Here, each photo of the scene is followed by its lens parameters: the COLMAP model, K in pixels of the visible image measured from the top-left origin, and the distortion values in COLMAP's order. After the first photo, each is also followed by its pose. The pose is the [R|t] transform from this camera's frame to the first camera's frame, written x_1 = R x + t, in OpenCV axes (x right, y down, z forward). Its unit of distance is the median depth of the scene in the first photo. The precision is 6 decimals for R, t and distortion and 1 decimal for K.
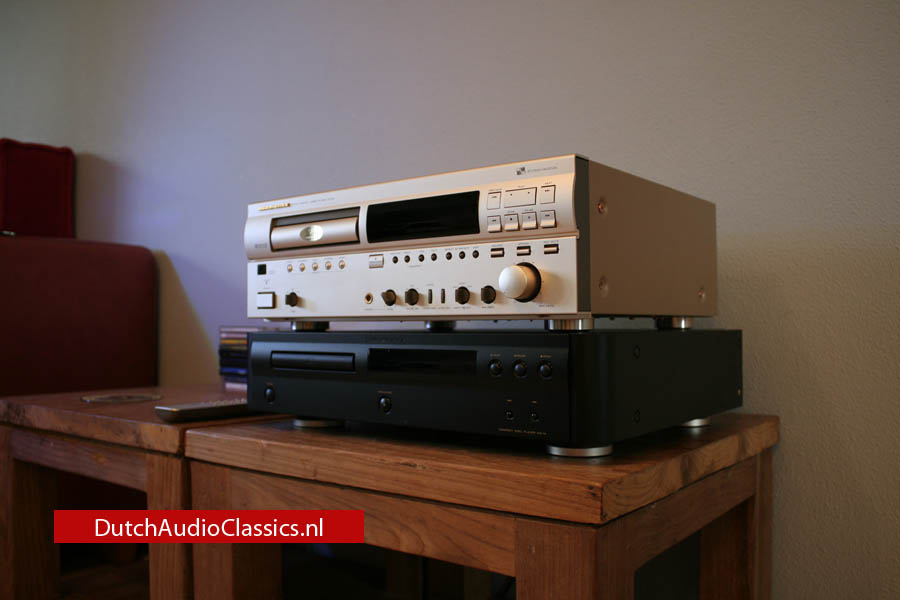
lens RADIAL K [[804.3, 0, 453.5], [0, 804.3, 302.8], [0, 0, 1]] dist [-0.117106, 0.033374]
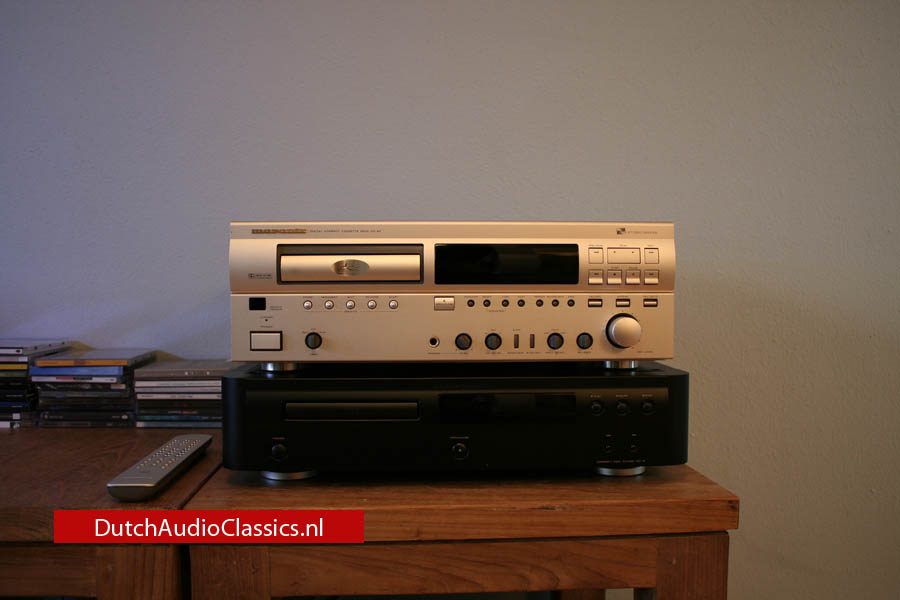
lens RADIAL K [[804.3, 0, 449.9], [0, 804.3, 304.8], [0, 0, 1]] dist [-0.117106, 0.033374]
pose [[0.761736, -0.015719, 0.647697, -0.783666], [-0.019897, 0.998667, 0.047637, -0.105073], [-0.647582, -0.049174, 0.760408, 0.288951]]
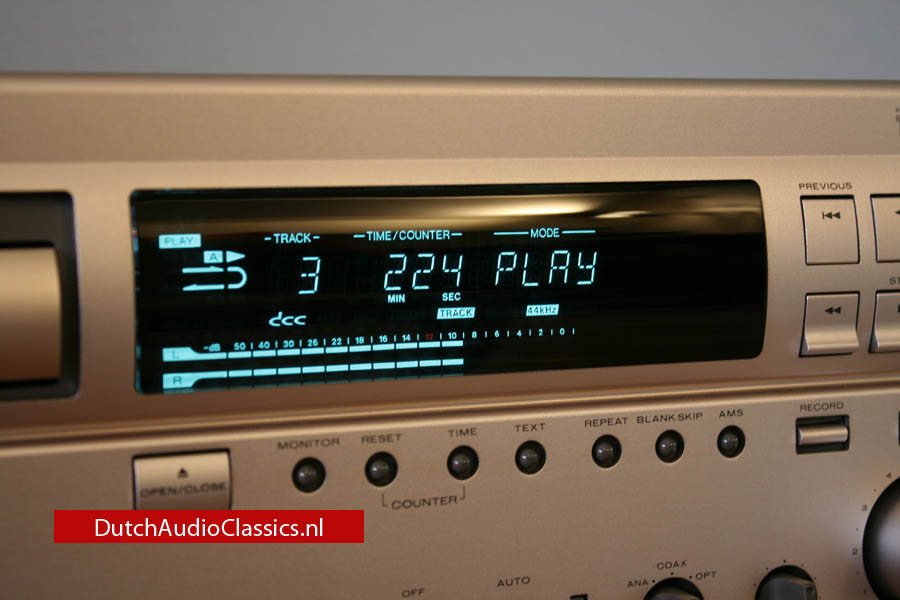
lens RADIAL K [[1792.1, 0, 455.9], [0, 1792.1, 293.9], [0, 0, 1]] dist [0.019915, 0.000000]
pose [[0.496165, -0.047638, 0.866920, -0.479025], [-0.005808, 0.998289, 0.058181, -0.135088], [-0.868209, -0.033902, 0.495040, 0.800157]]
